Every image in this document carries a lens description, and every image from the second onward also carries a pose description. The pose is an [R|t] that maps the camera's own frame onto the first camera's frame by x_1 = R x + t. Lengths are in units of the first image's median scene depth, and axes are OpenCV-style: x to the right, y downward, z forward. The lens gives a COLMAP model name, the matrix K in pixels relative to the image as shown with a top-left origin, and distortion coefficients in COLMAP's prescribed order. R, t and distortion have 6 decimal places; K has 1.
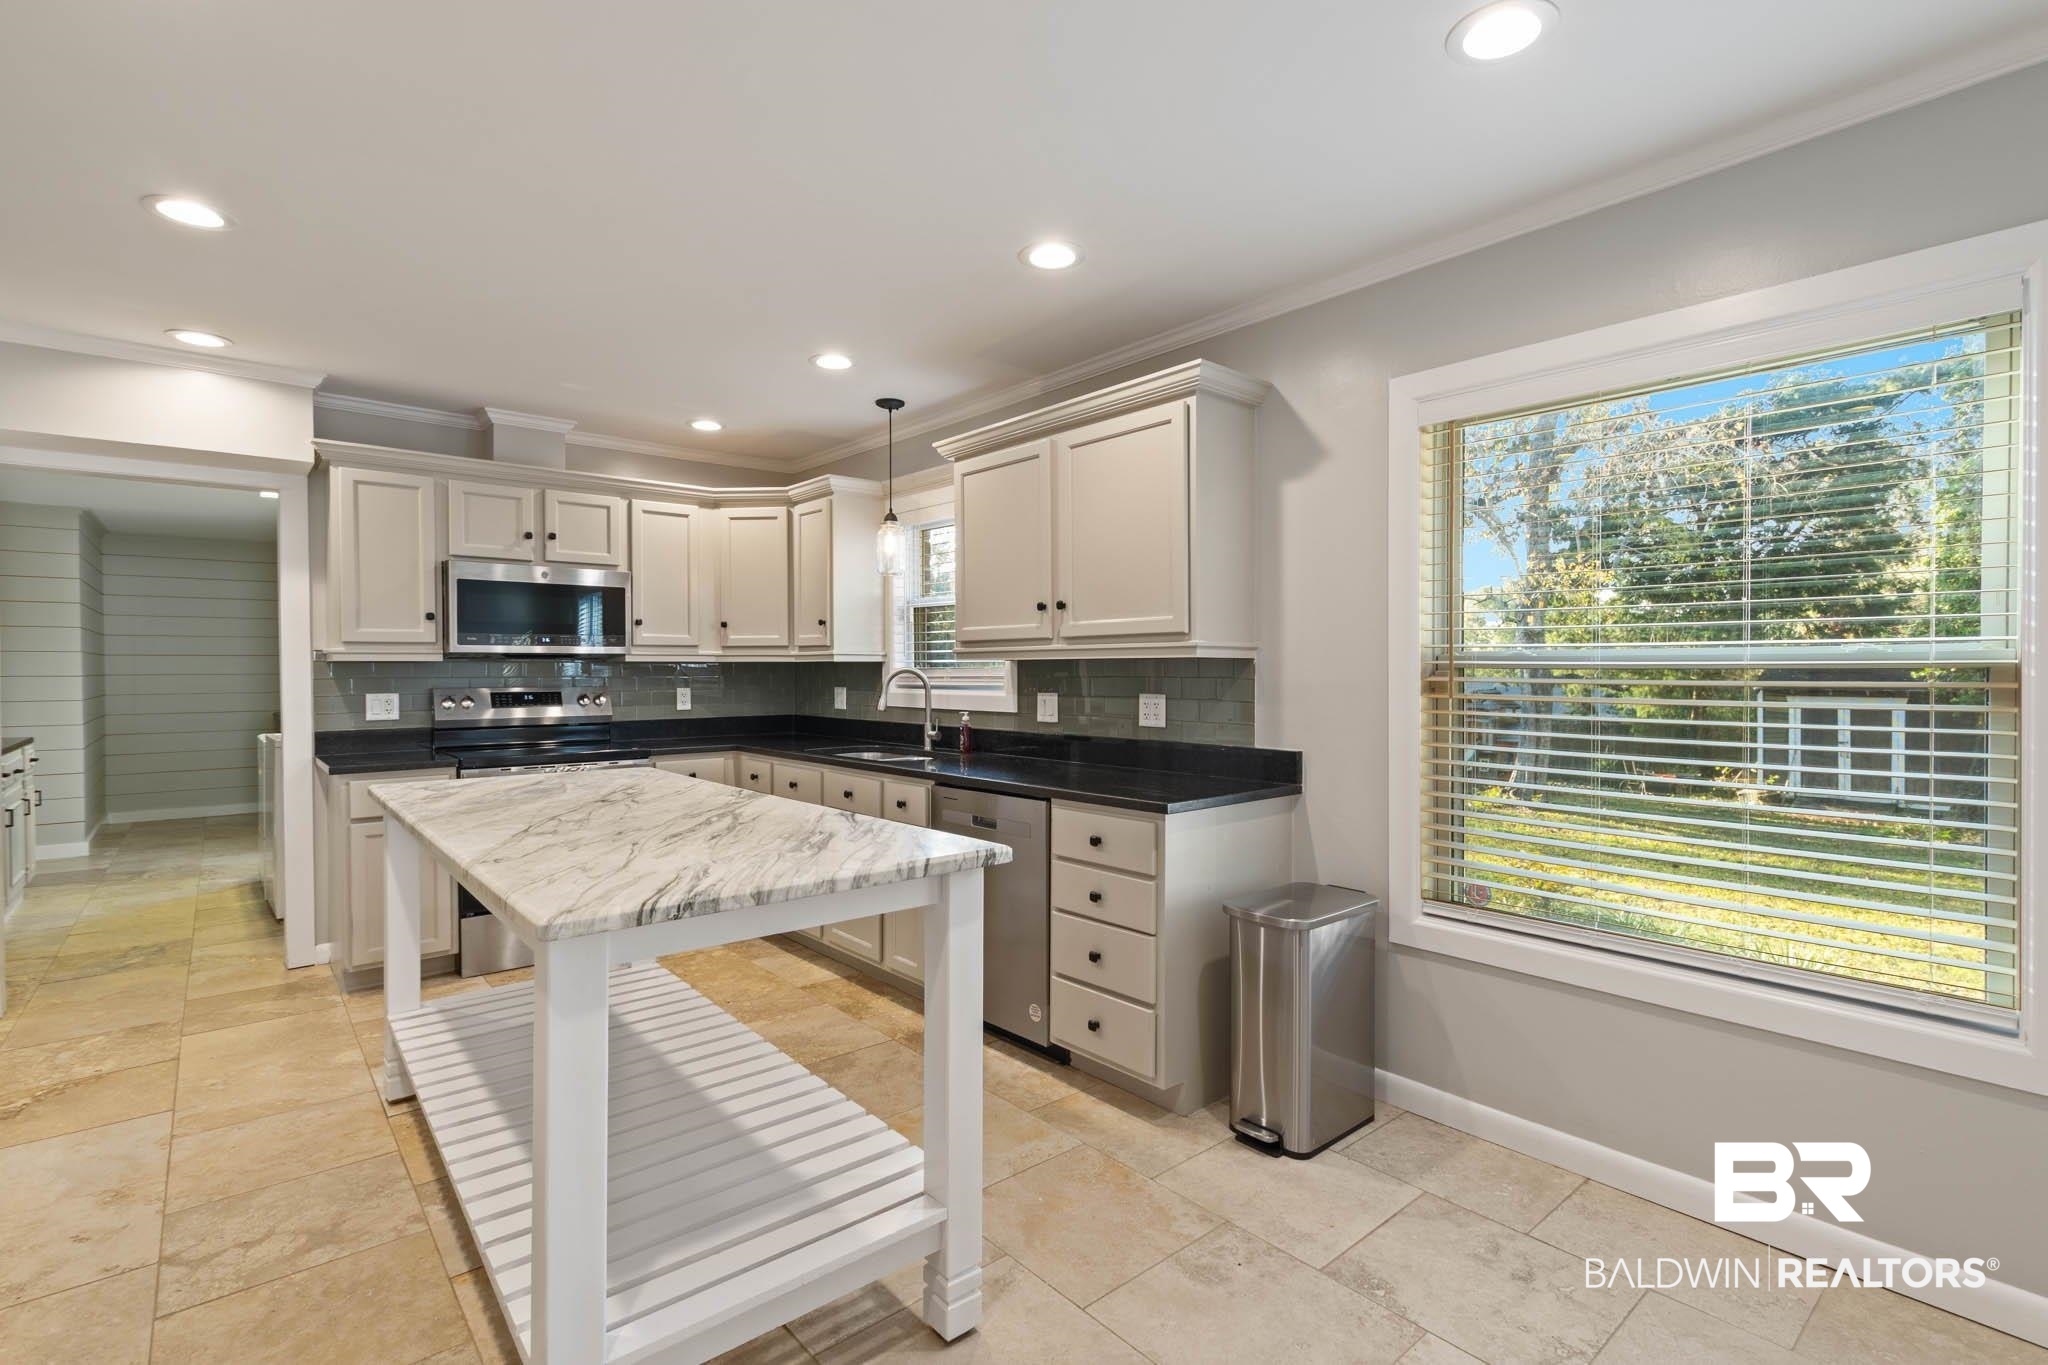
lens RADIAL K [[948.5, 0, 1029.0], [0, 948.5, 683.1], [0, 0, 1]] dist [0.001741, -0.000025]
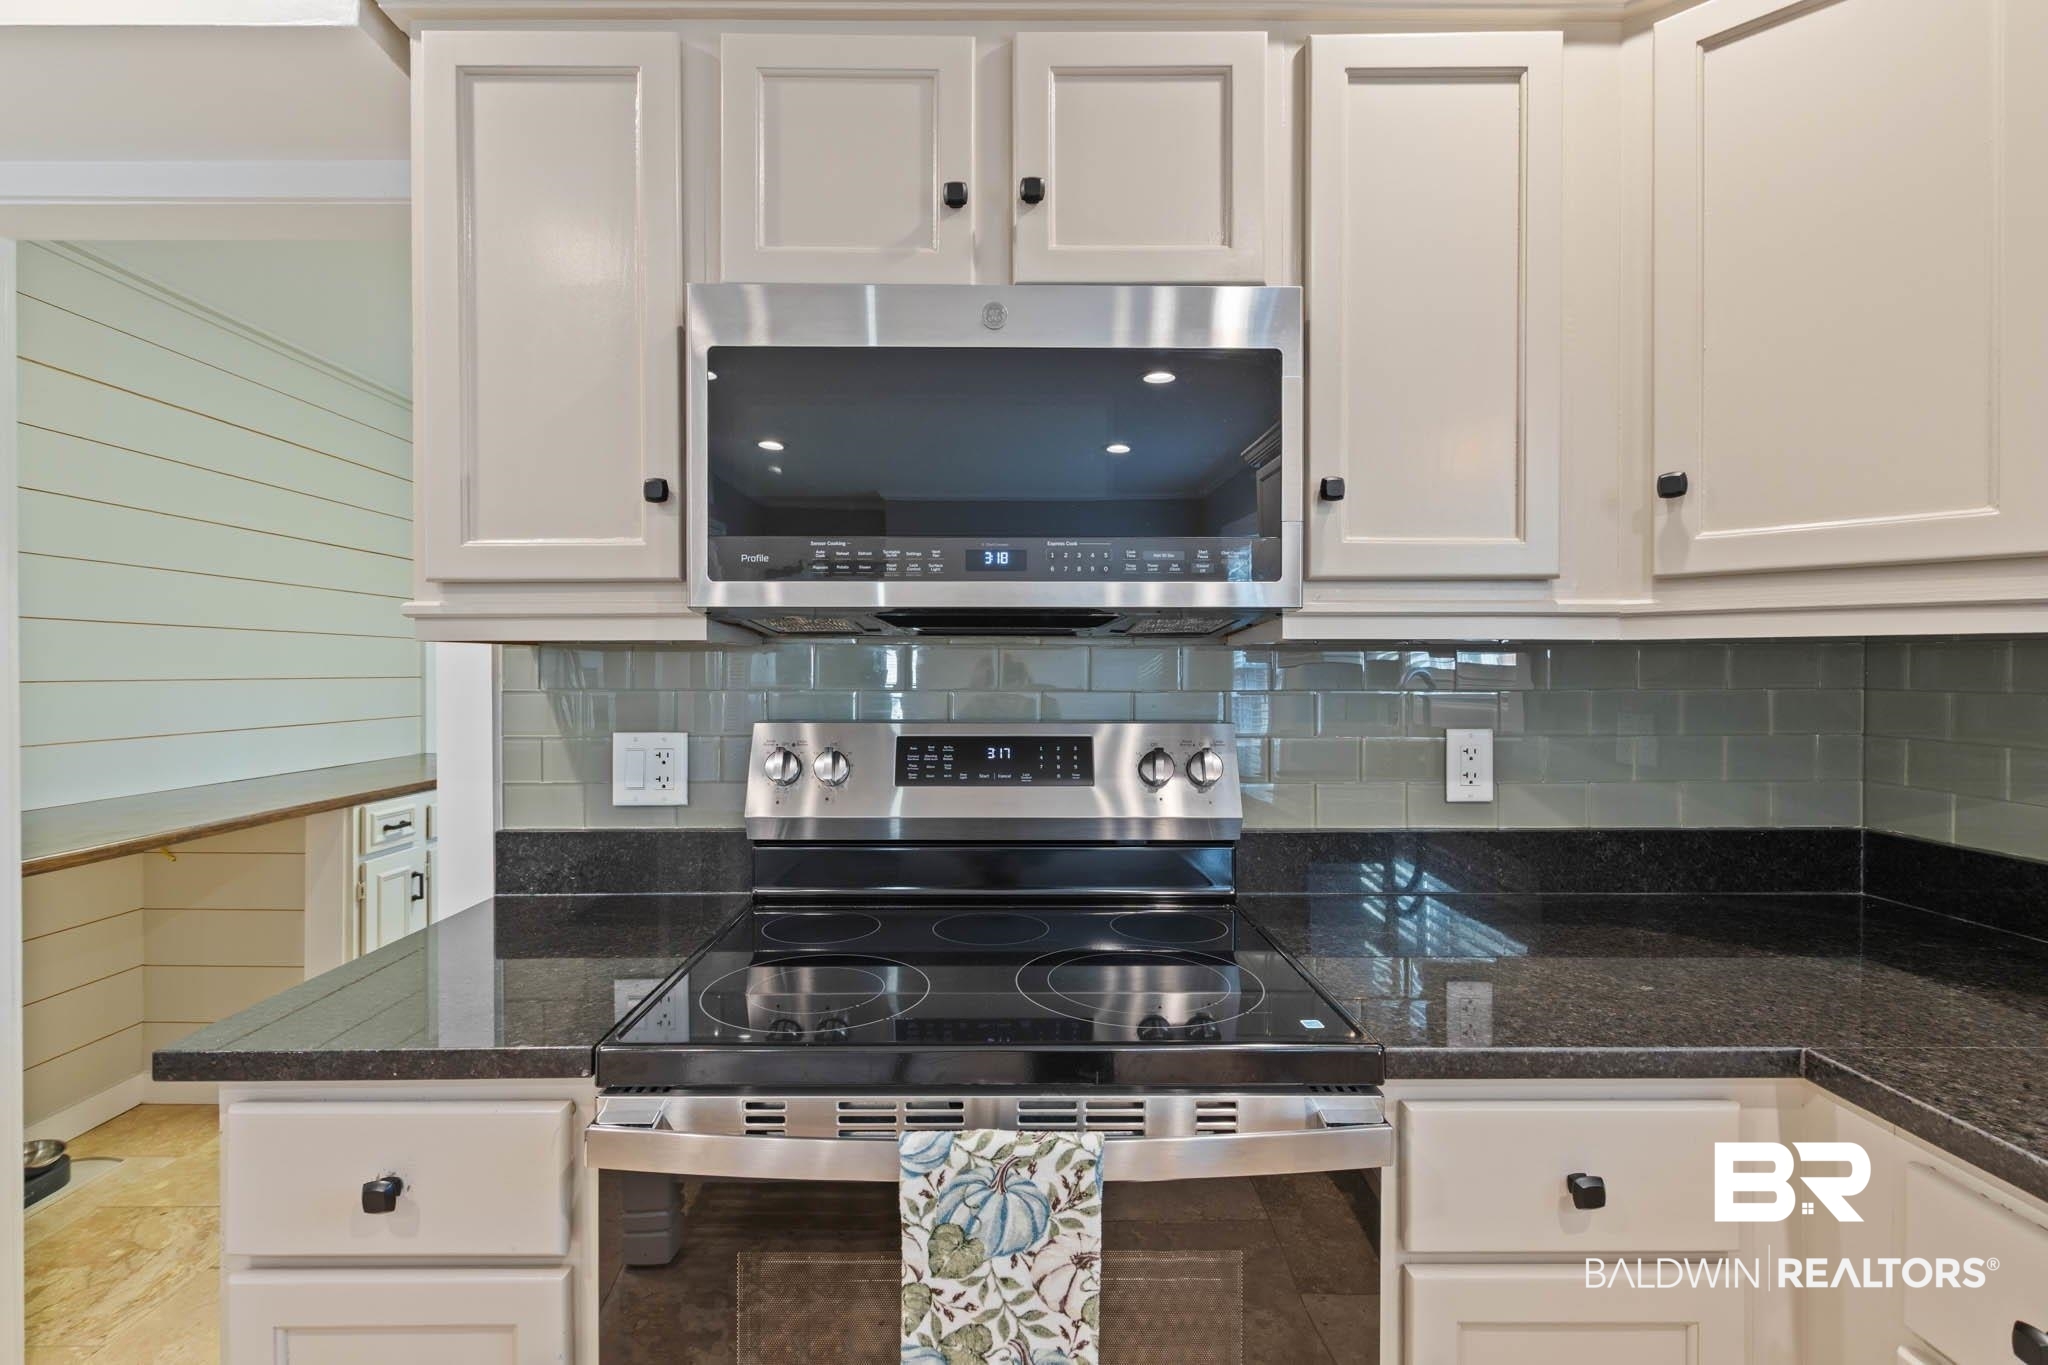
lens RADIAL K [[948.5, 0, 1021.1], [0, 948.5, 676.8], [0, 0, 1]] dist [0.001741, -0.000025]
pose [[0.765935, 0.006760, -0.642882, -0.313053], [-0.010122, 0.999948, -0.001545, -0.011172], [0.642838, 0.007691, 0.765963, 0.756795]]
